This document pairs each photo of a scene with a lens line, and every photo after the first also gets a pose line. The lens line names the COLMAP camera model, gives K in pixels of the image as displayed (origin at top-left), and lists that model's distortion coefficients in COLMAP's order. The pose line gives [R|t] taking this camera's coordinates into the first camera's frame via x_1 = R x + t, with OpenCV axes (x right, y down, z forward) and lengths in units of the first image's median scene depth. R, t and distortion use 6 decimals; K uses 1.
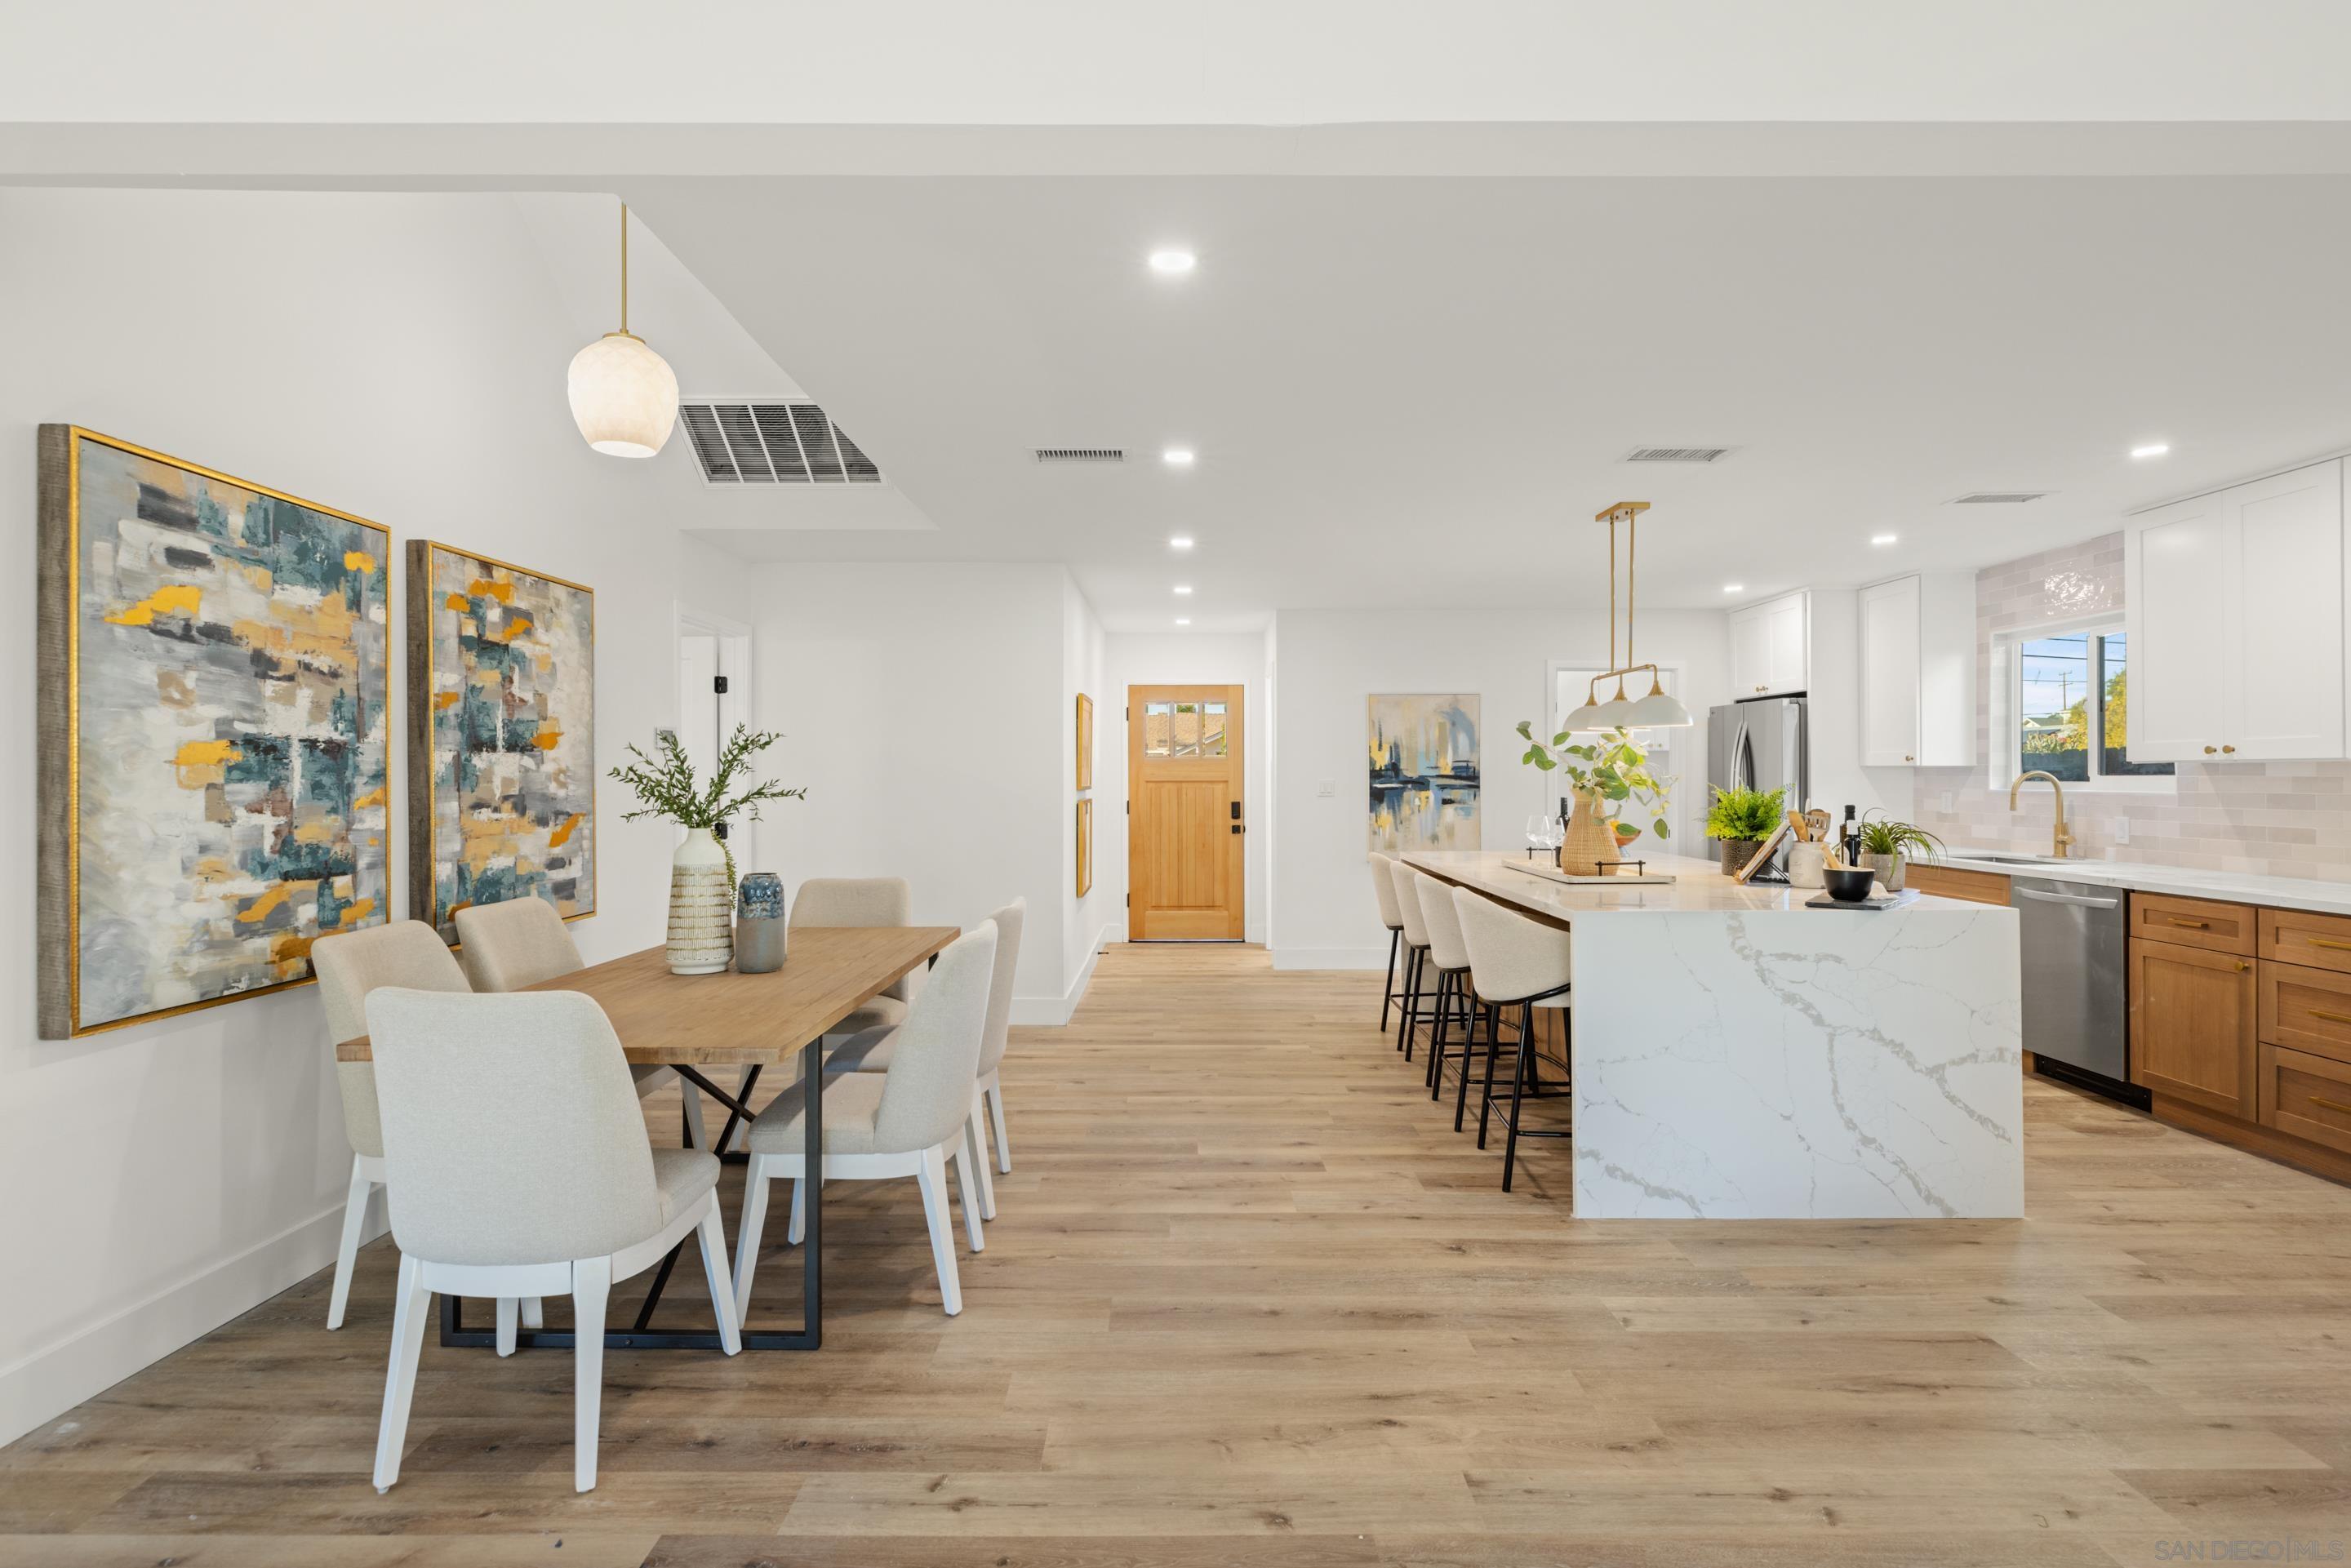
lens RADIAL K [[1151.4, 0, 1187.0], [0, 1151.4, 766.2], [0, 0, 1]] dist [-0.003812, -0.000387]
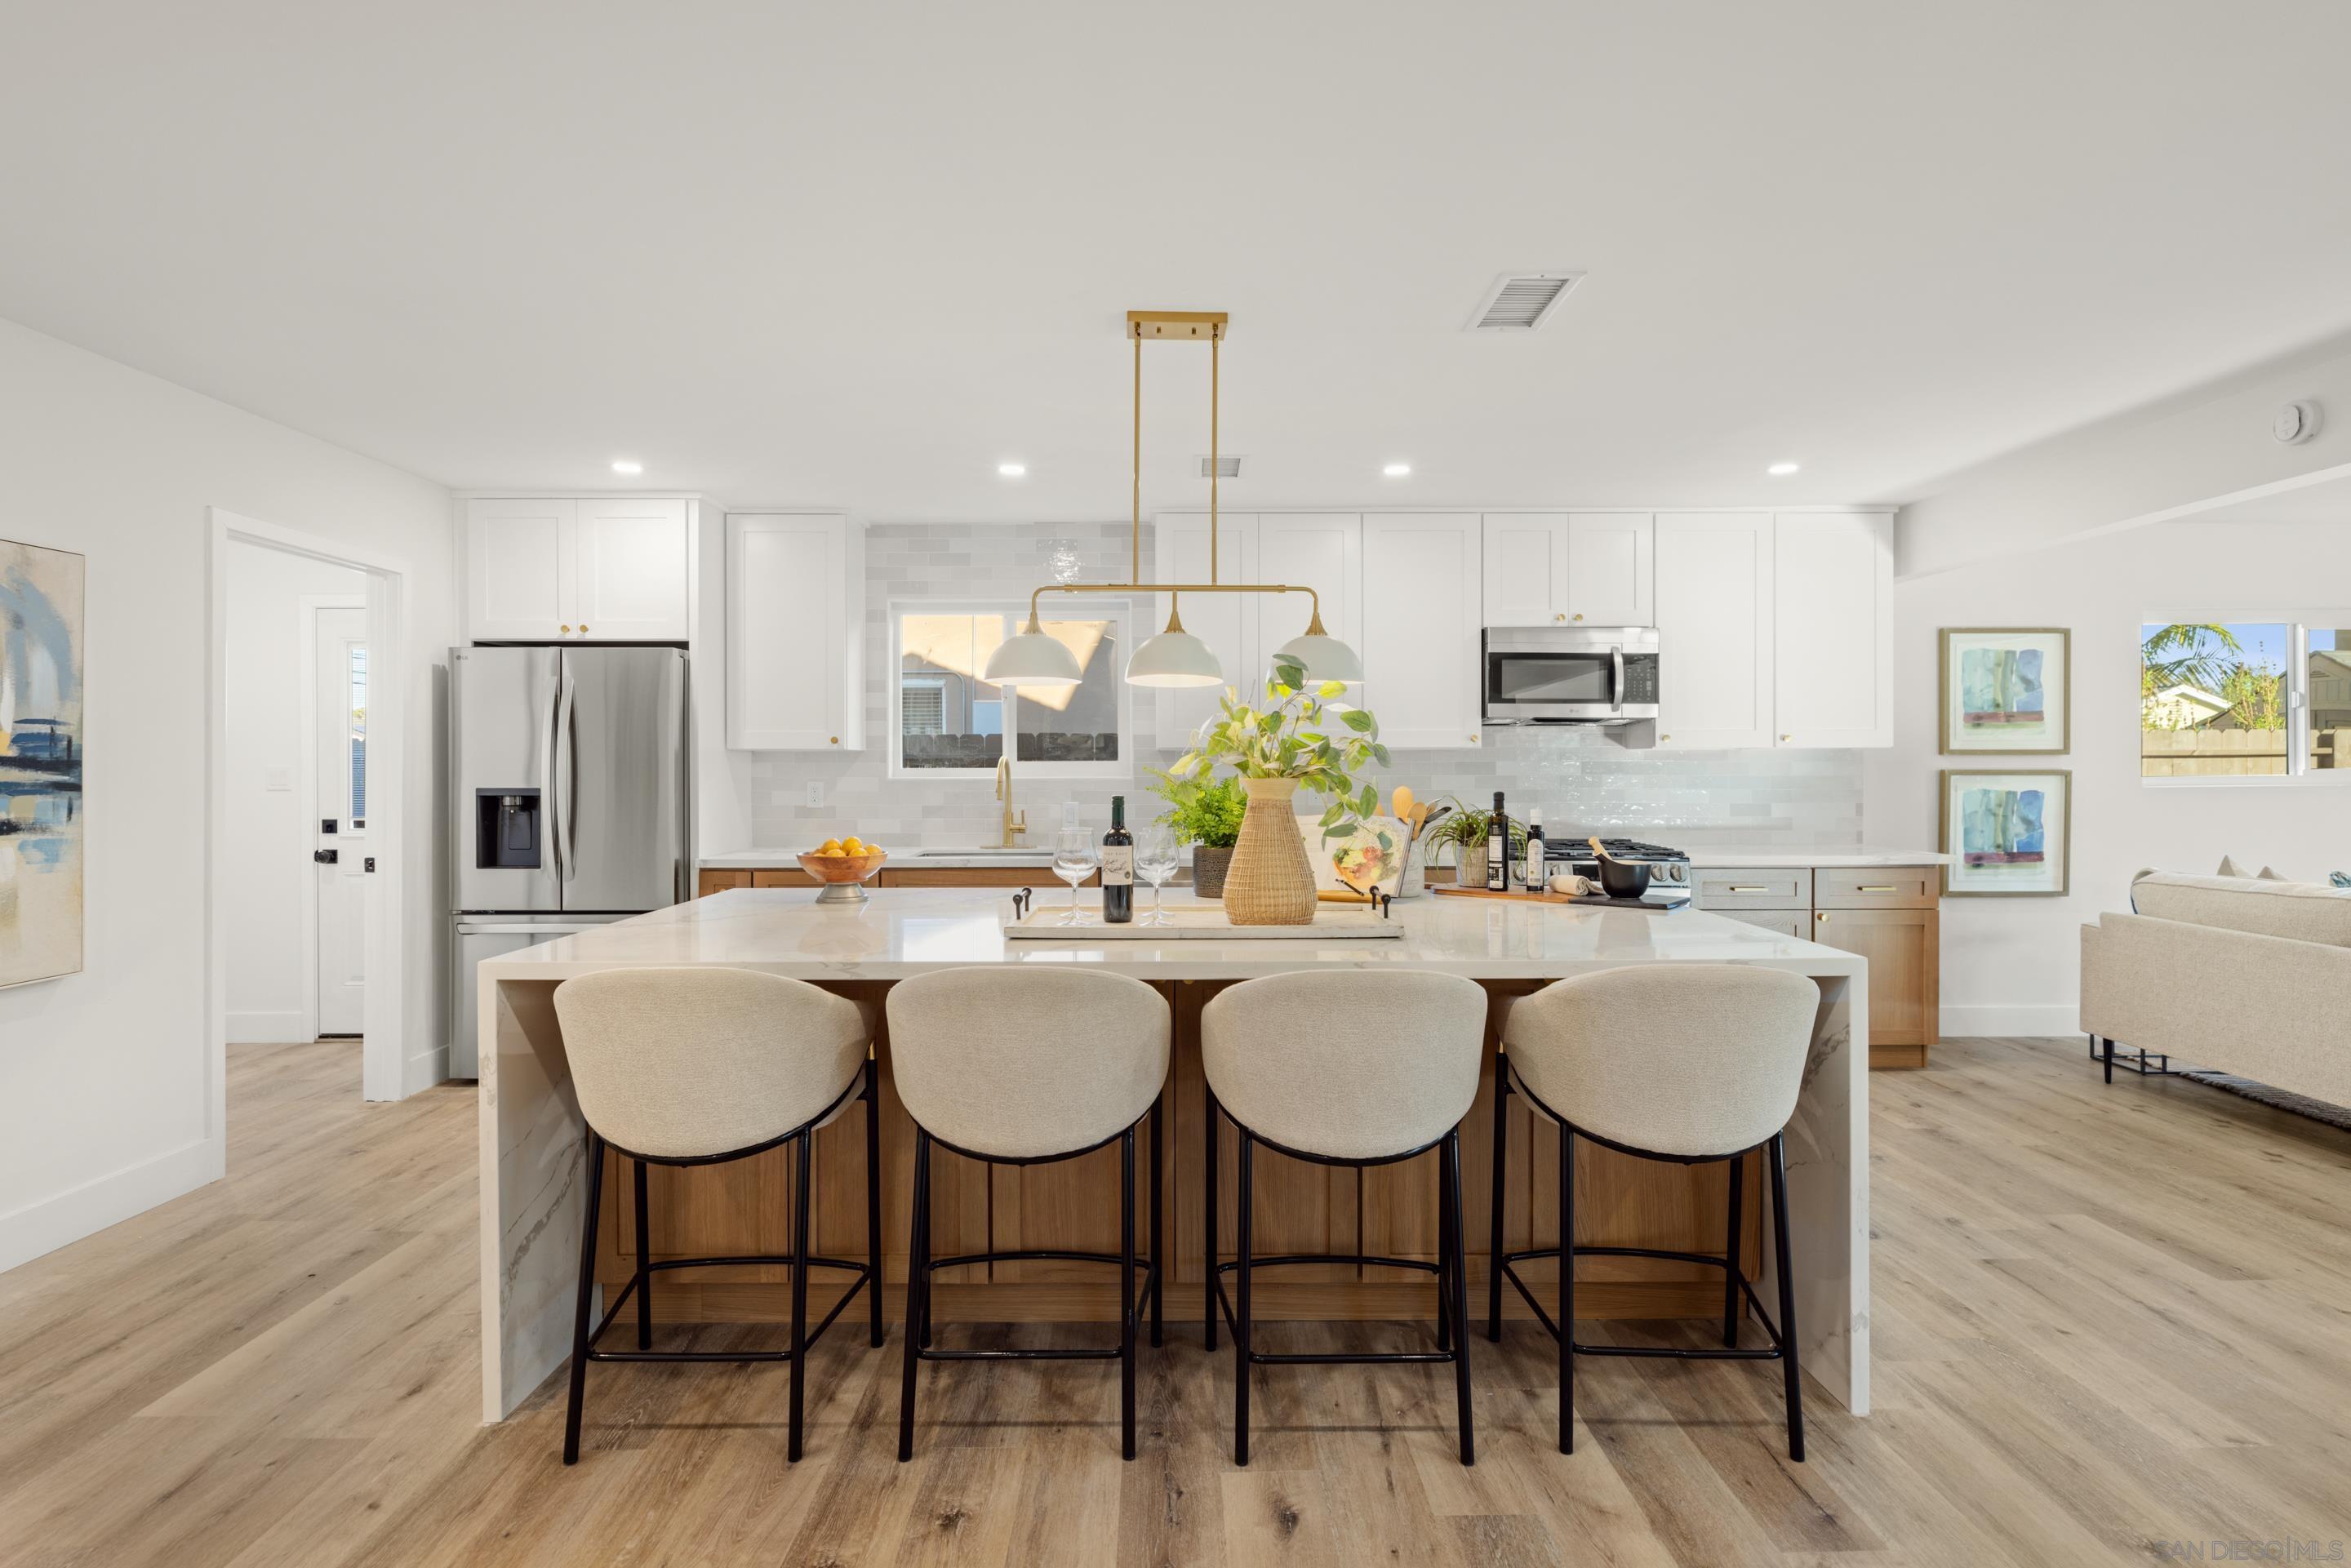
lens RADIAL K [[1151.4, 0, 1175.5], [0, 1151.4, 766.4], [0, 0, 1]] dist [-0.003812, -0.000387]
pose [[-0.001949, 0.000727, 0.999998, -0.334854], [-0.007278, 0.999973, -0.000741, 0.019368], [-0.999972, -0.007279, -0.001943, 1.427025]]
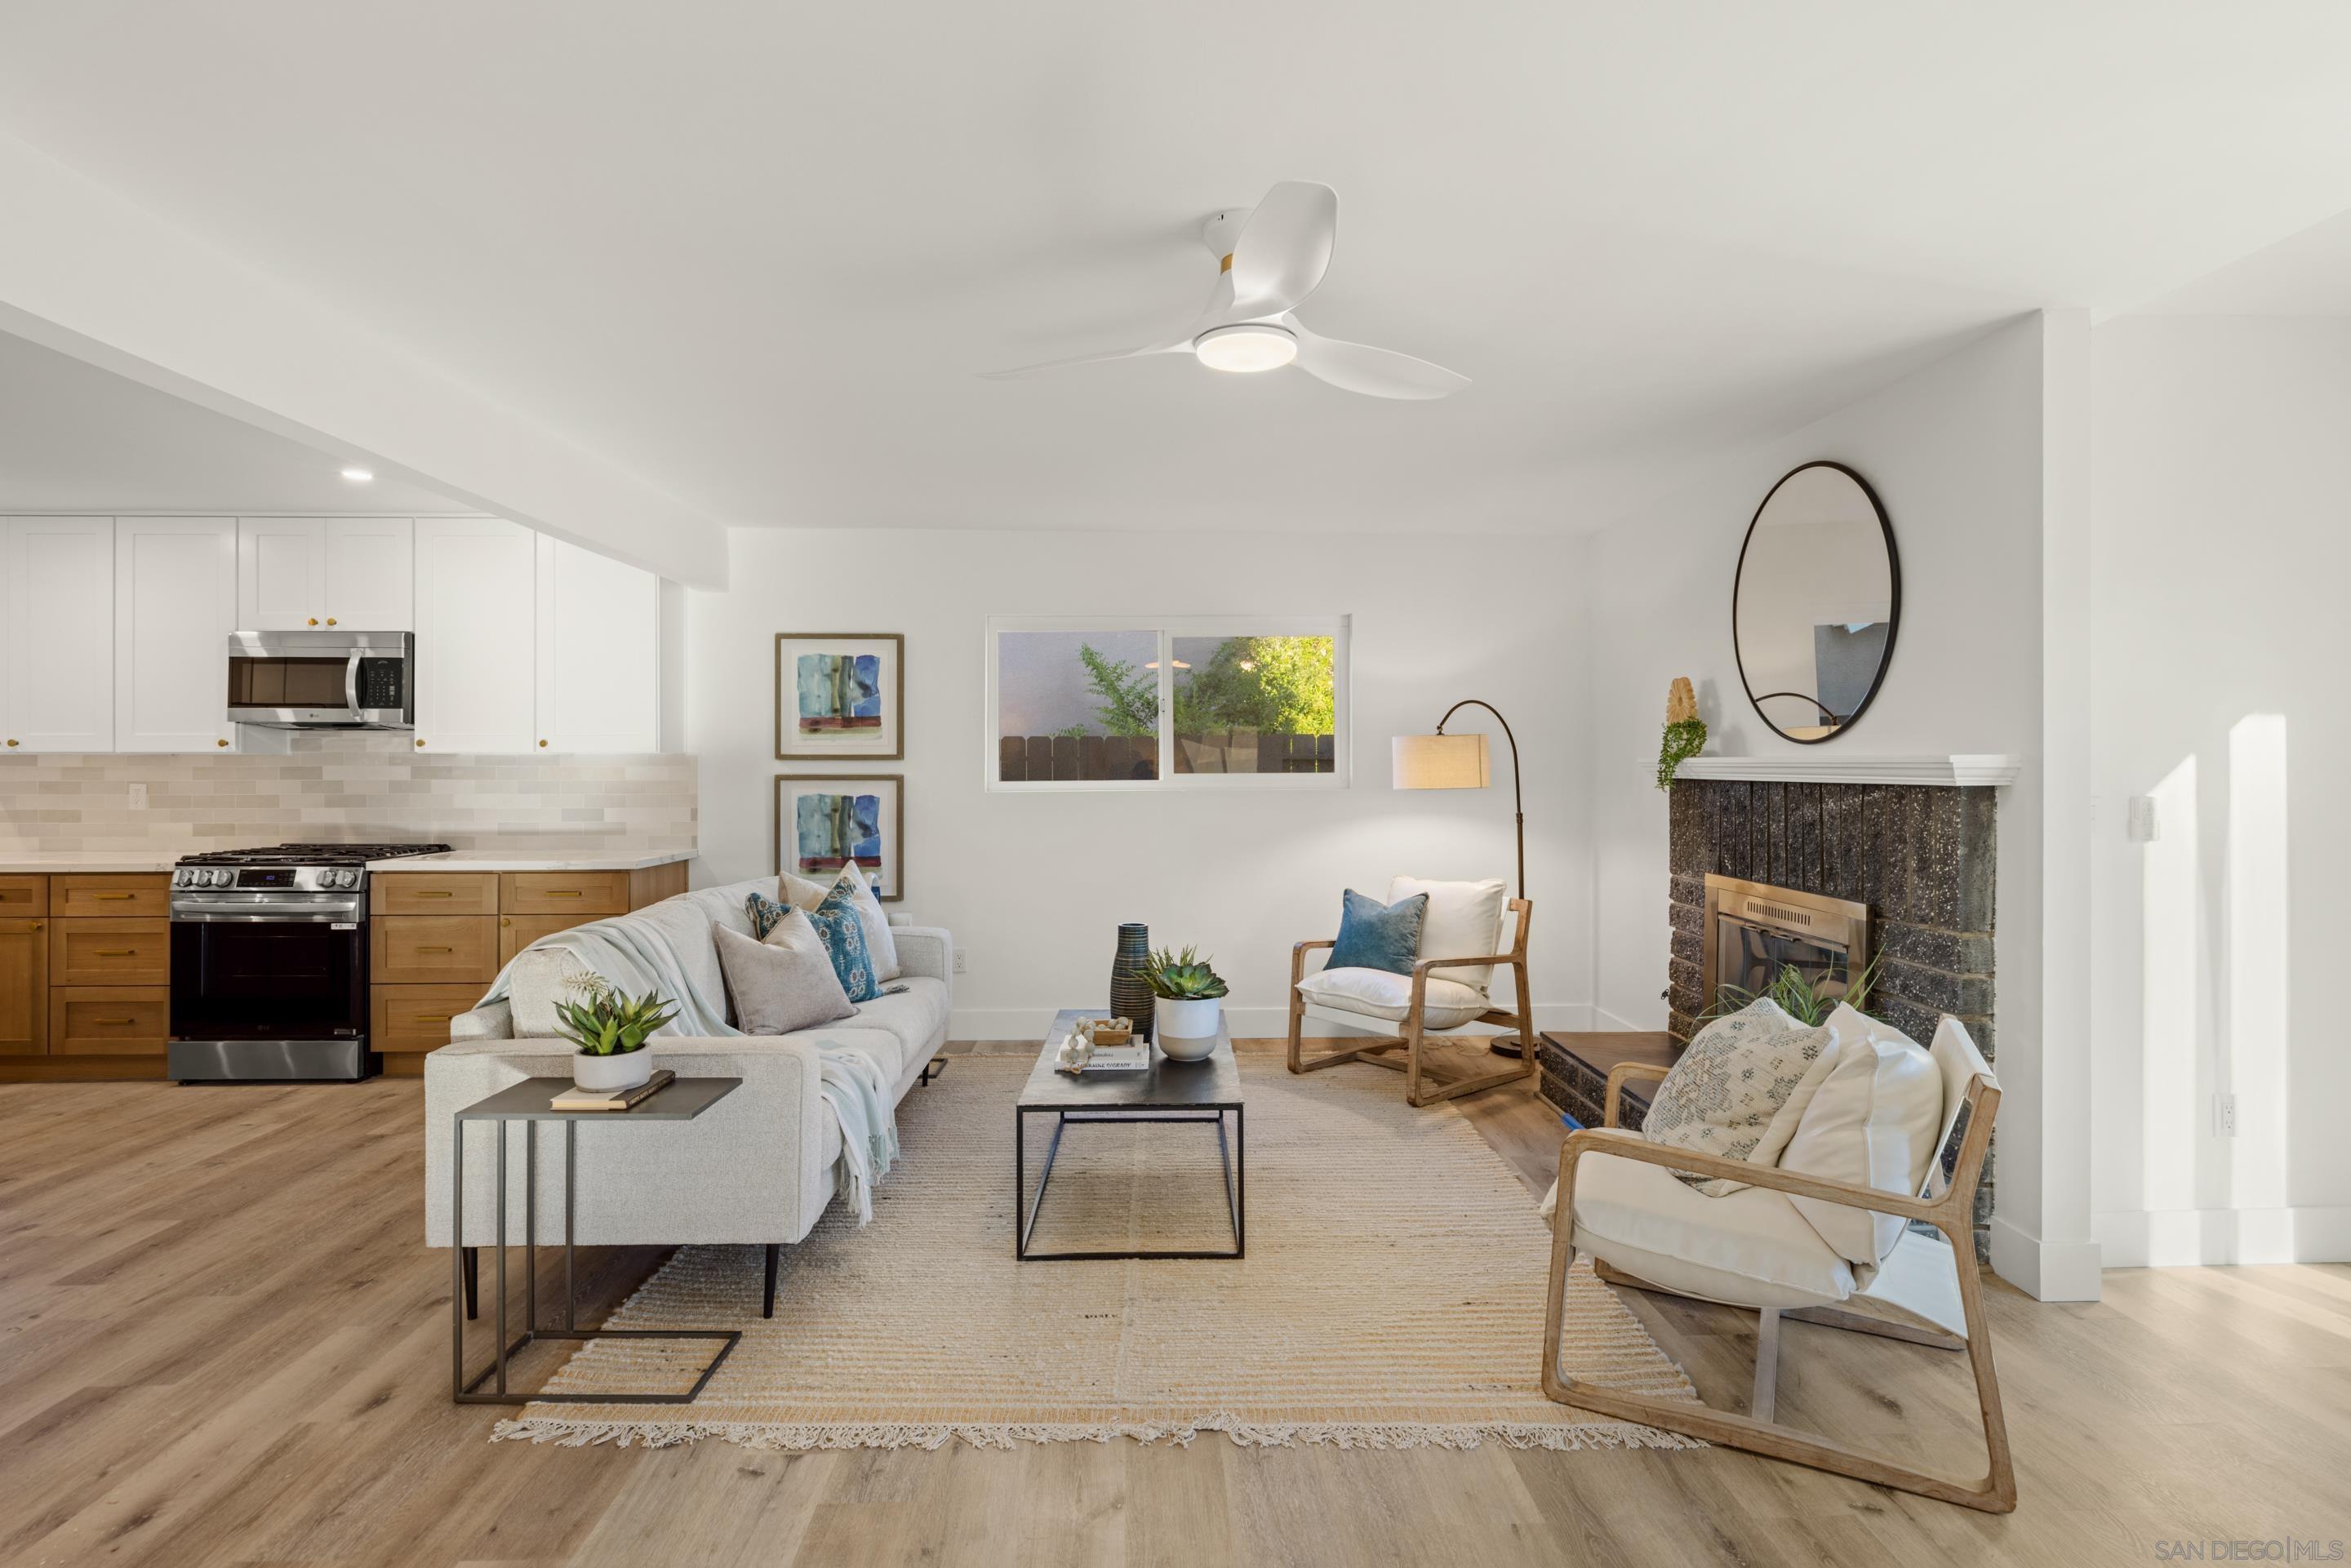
lens RADIAL K [[1151.4, 0, 1172.8], [0, 1151.4, 765.9], [0, 0, 1]] dist [-0.003812, -0.000387]
pose [[-0.032392, 0.001937, 0.999473, -0.367373], [-0.008144, 0.999964, -0.002202, 0.001388], [-0.999442, -0.008212, -0.032375, -0.166801]]
